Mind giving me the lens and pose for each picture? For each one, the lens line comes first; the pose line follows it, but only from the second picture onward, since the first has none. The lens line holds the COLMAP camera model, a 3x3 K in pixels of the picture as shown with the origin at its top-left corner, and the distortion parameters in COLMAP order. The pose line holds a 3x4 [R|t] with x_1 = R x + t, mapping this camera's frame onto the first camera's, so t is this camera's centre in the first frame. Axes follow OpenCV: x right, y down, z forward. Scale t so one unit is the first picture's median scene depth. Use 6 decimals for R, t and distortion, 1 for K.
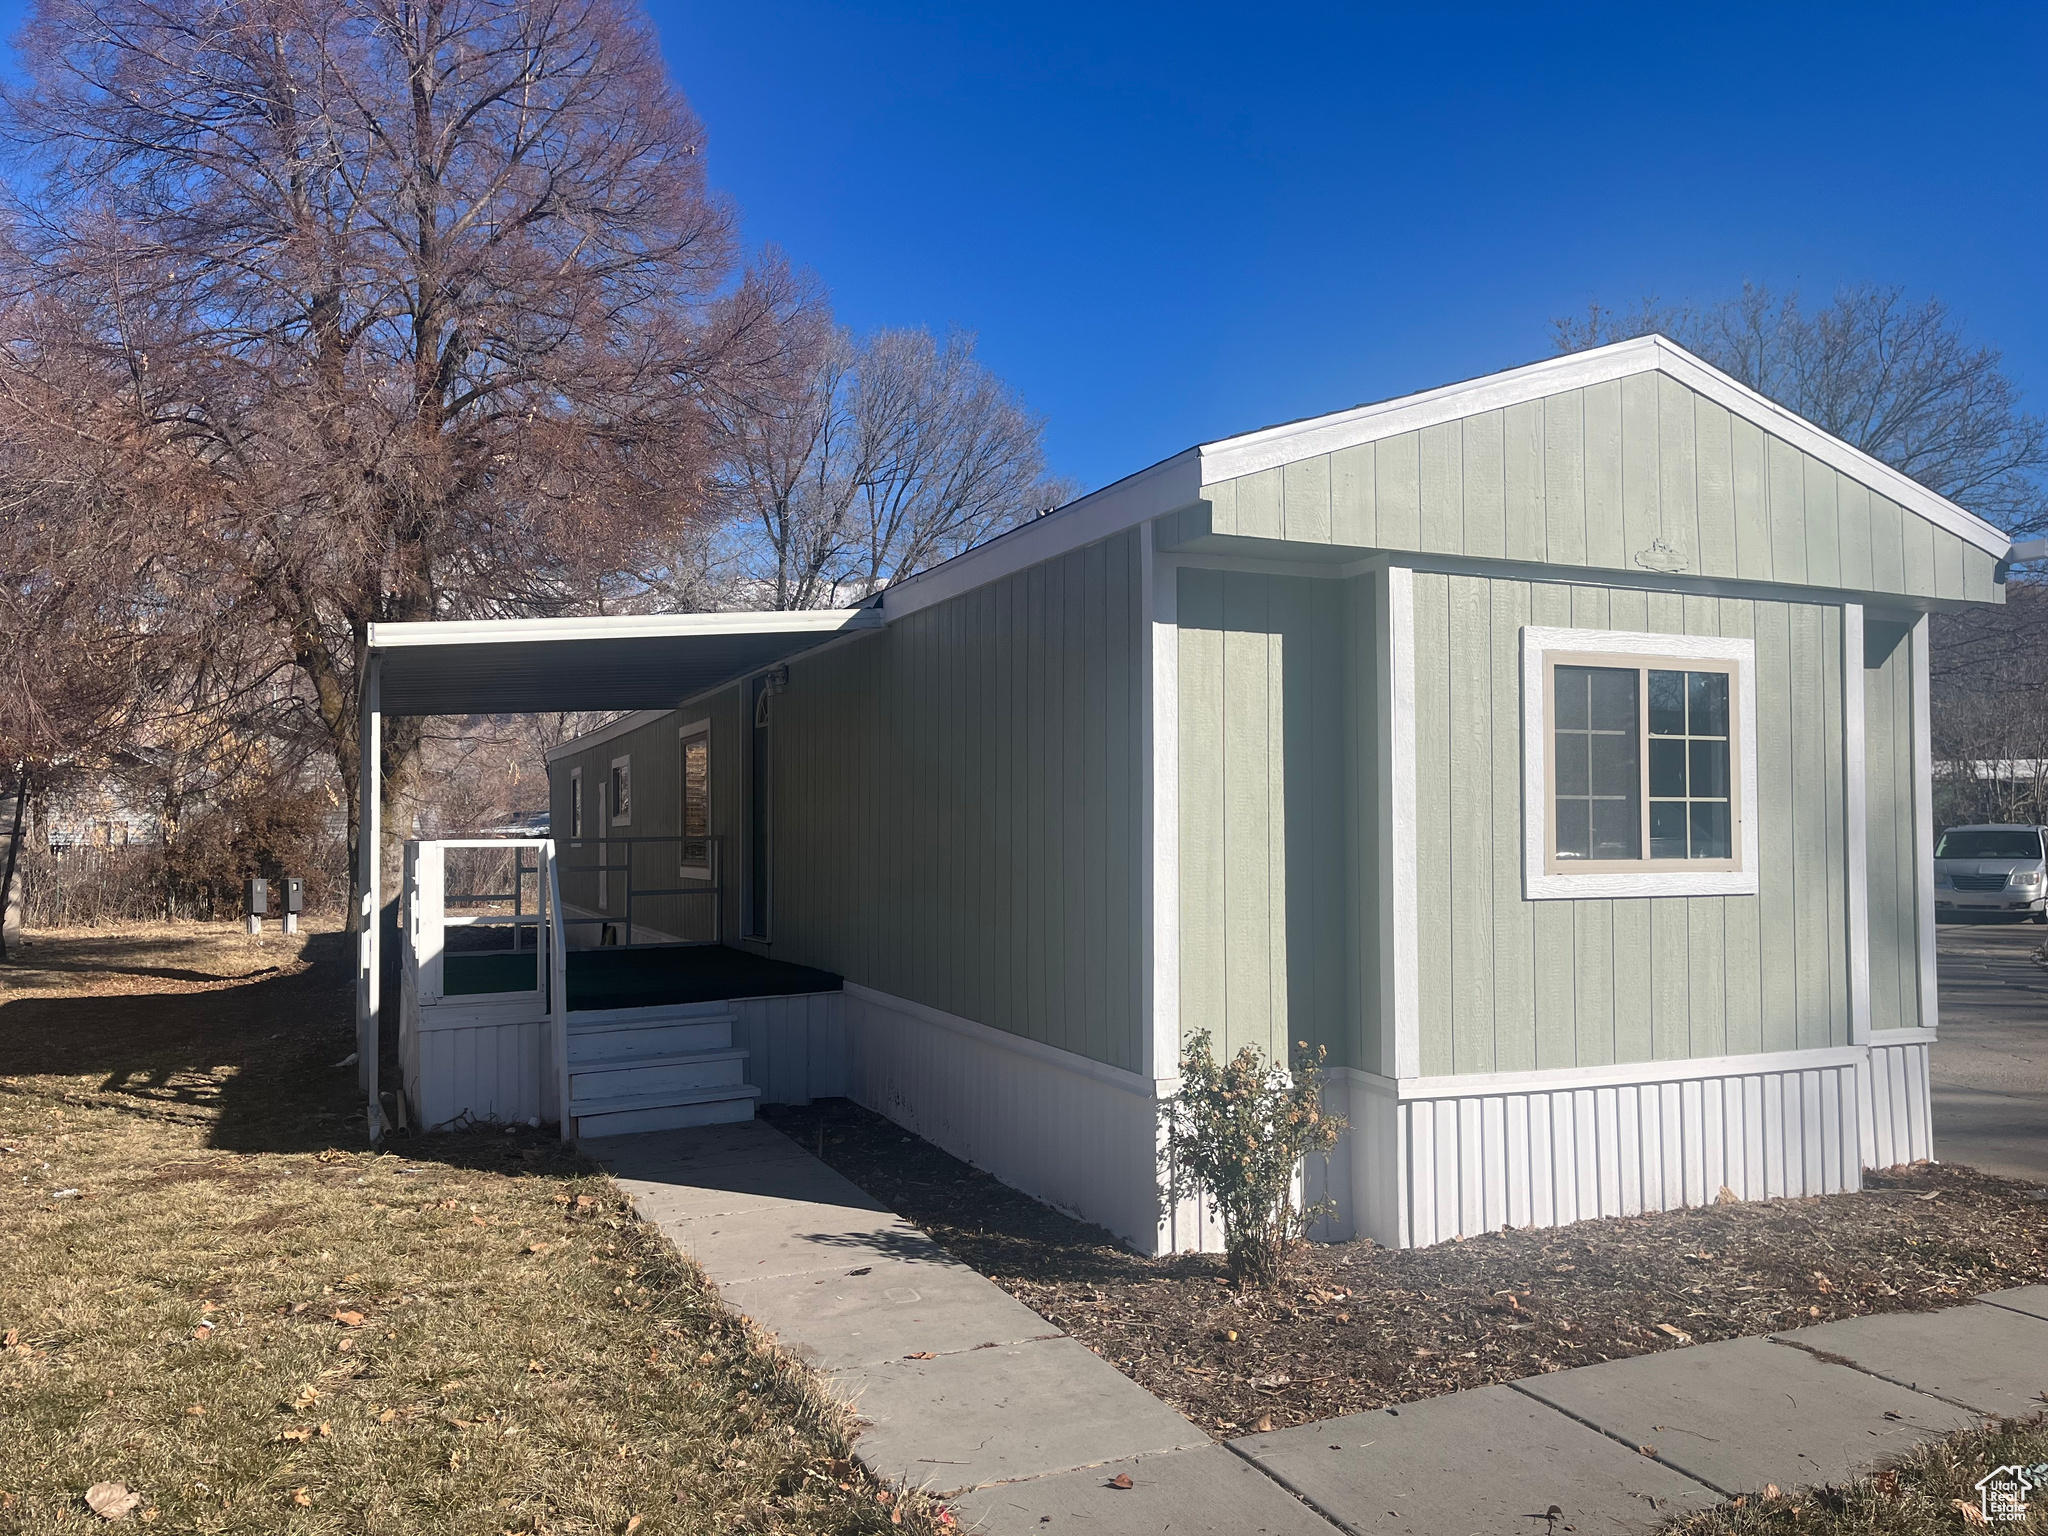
lens RADIAL K [[1528.1, 0, 1024.0], [0, 1528.1, 768.0], [0, 0, 1]] dist [0.072733, -0.101626]
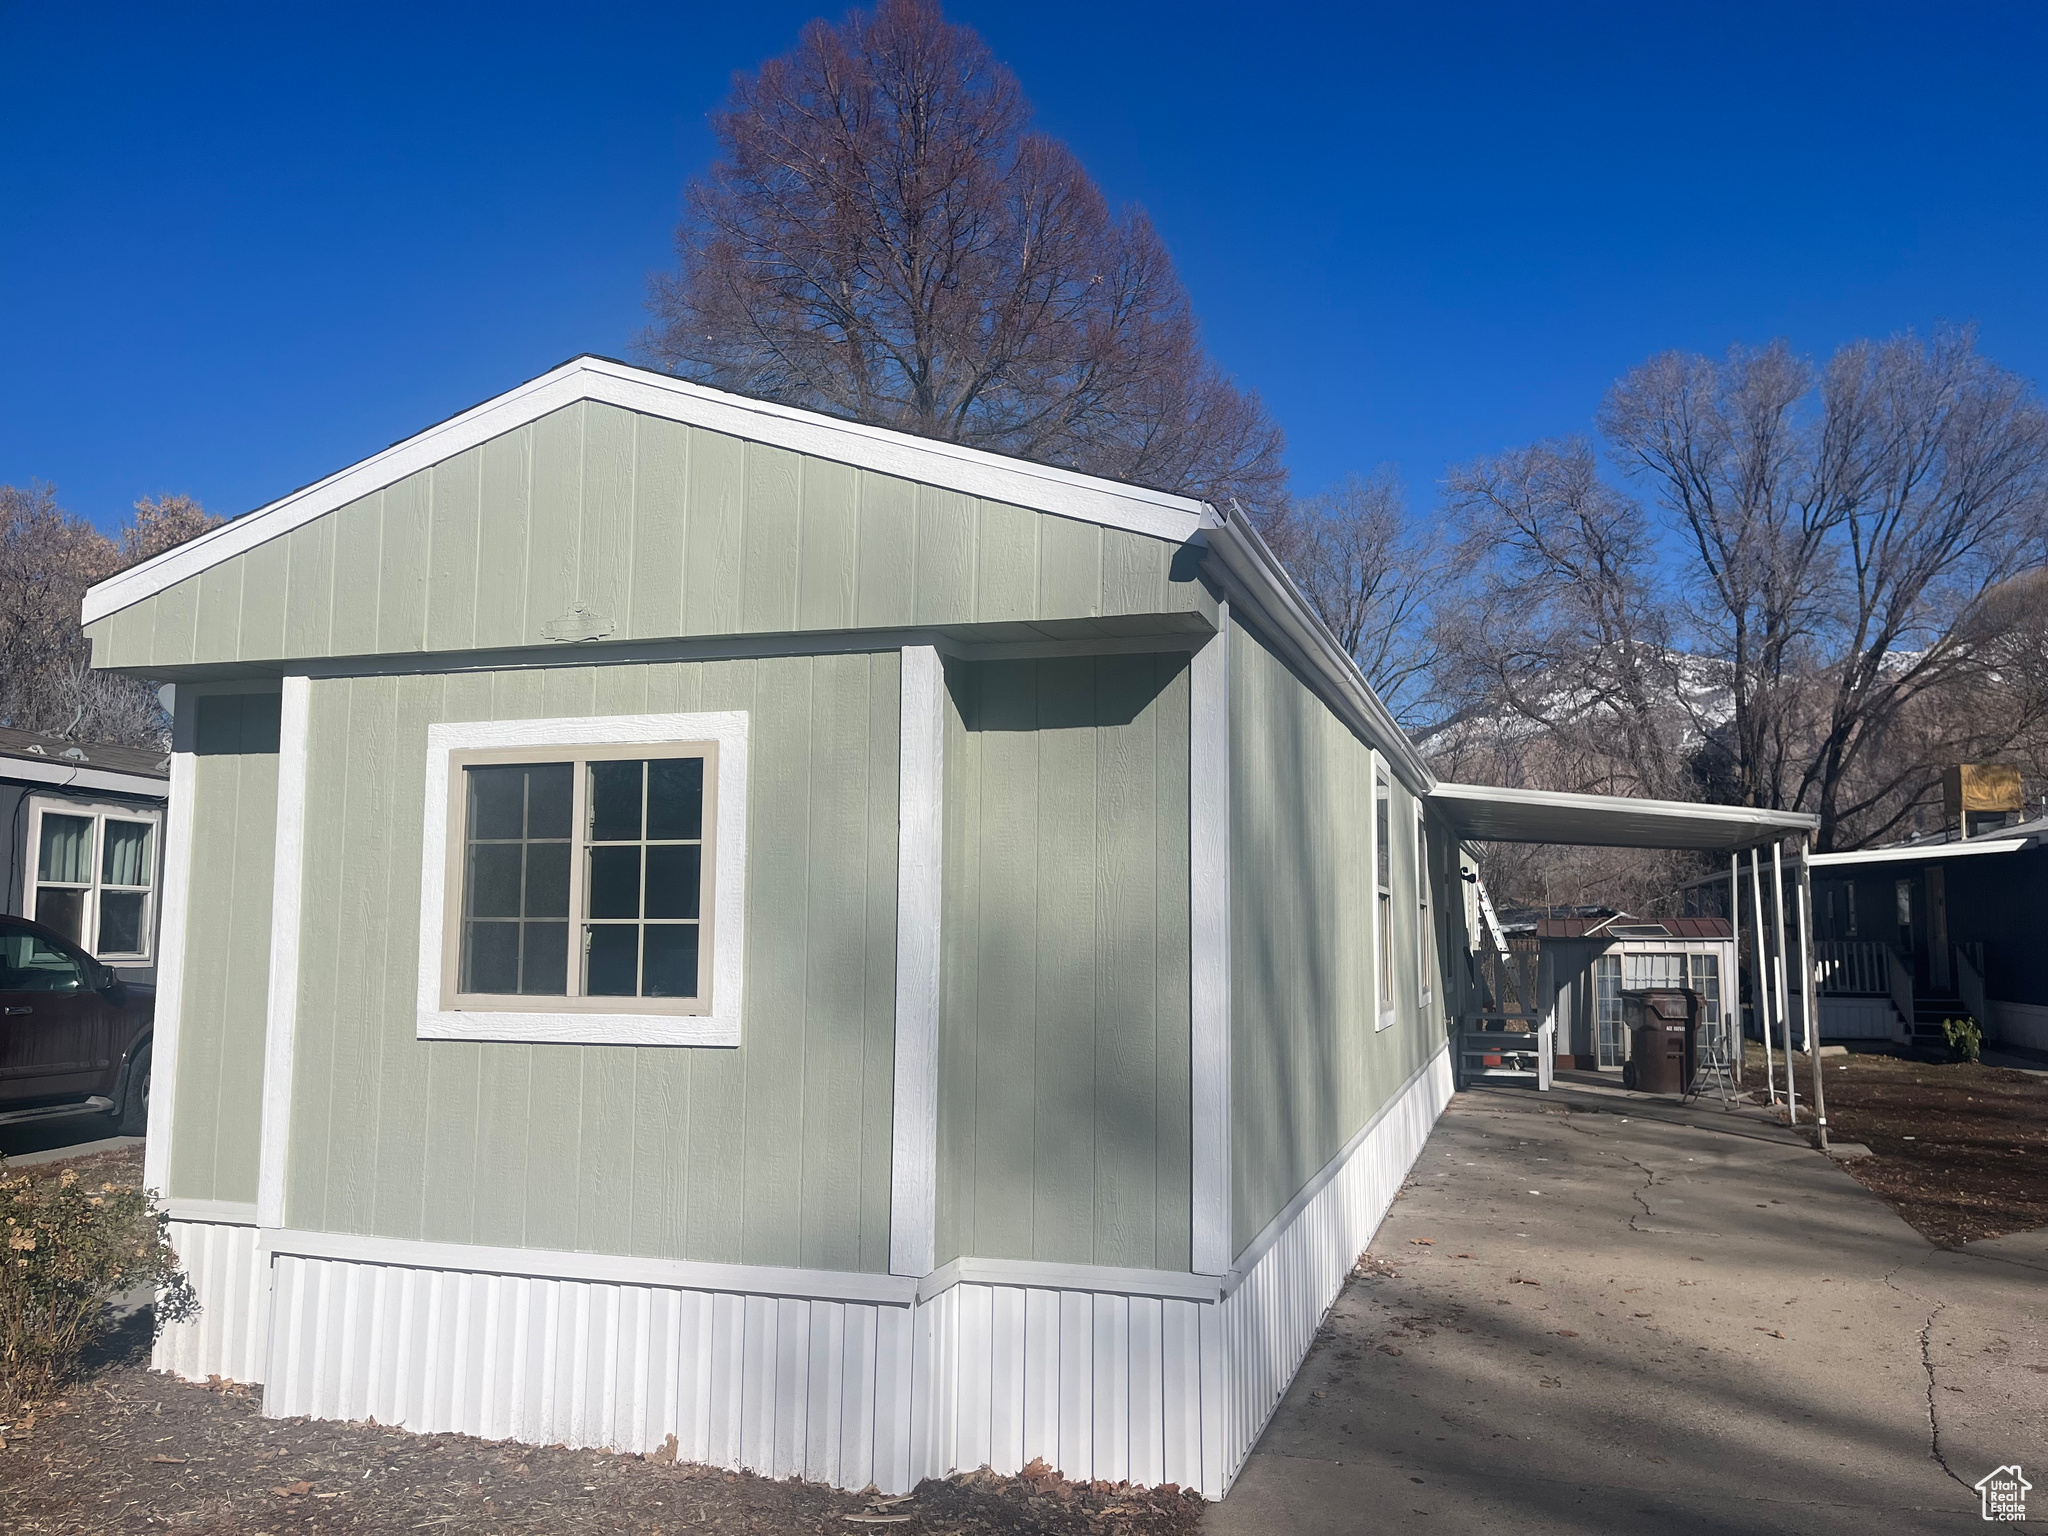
lens RADIAL K [[1528.1, 0, 1024.0], [0, 1528.1, 768.0], [0, 0, 1]] dist [0.072733, -0.101626]
pose [[0.748377, -0.061423, -0.660423, 1.112105], [0.020246, 0.997354, -0.069818, 0.000884], [0.662964, 0.038879, 0.747641, 0.544531]]
